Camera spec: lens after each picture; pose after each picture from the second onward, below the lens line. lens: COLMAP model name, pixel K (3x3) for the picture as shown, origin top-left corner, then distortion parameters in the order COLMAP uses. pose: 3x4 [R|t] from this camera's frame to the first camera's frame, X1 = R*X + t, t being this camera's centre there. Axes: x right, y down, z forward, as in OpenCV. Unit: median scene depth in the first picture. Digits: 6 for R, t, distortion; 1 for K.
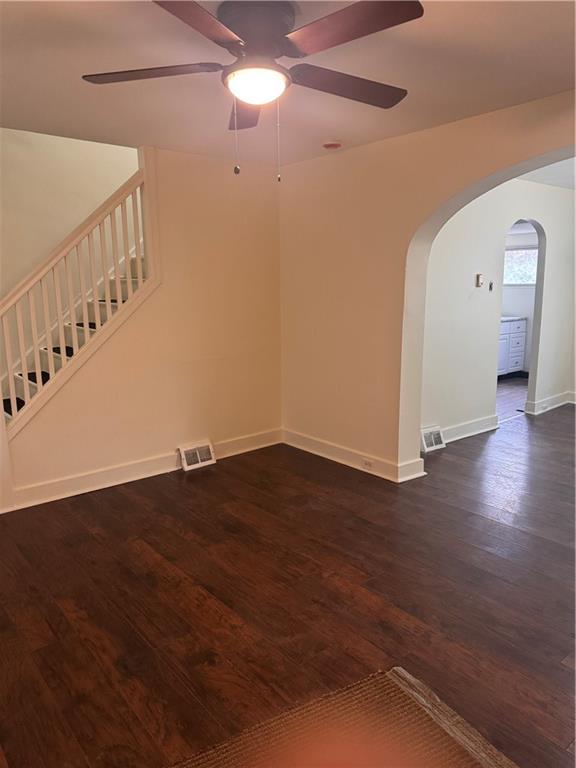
lens RADIAL K [[547.0, 0, 288.0], [0, 547.0, 384.0], [0, 0, 1]] dist [0.002582, -0.000989]
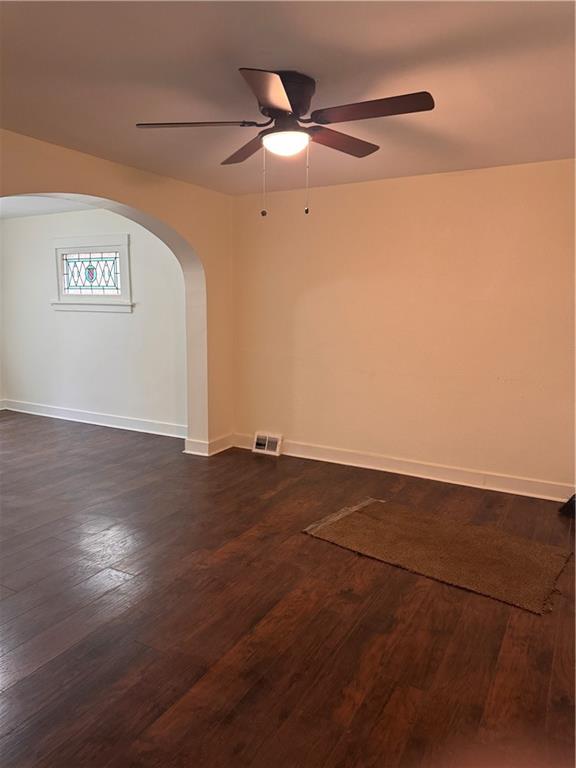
lens RADIAL K [[547.0, 0, 288.0], [0, 547.0, 384.0], [0, 0, 1]] dist [0.002582, -0.000989]
pose [[-0.363660, -0.132051, 0.922125, -1.174950], [0.169470, 0.964004, 0.204883, -0.237425], [-0.915986, 0.230780, -0.328191, 1.409057]]
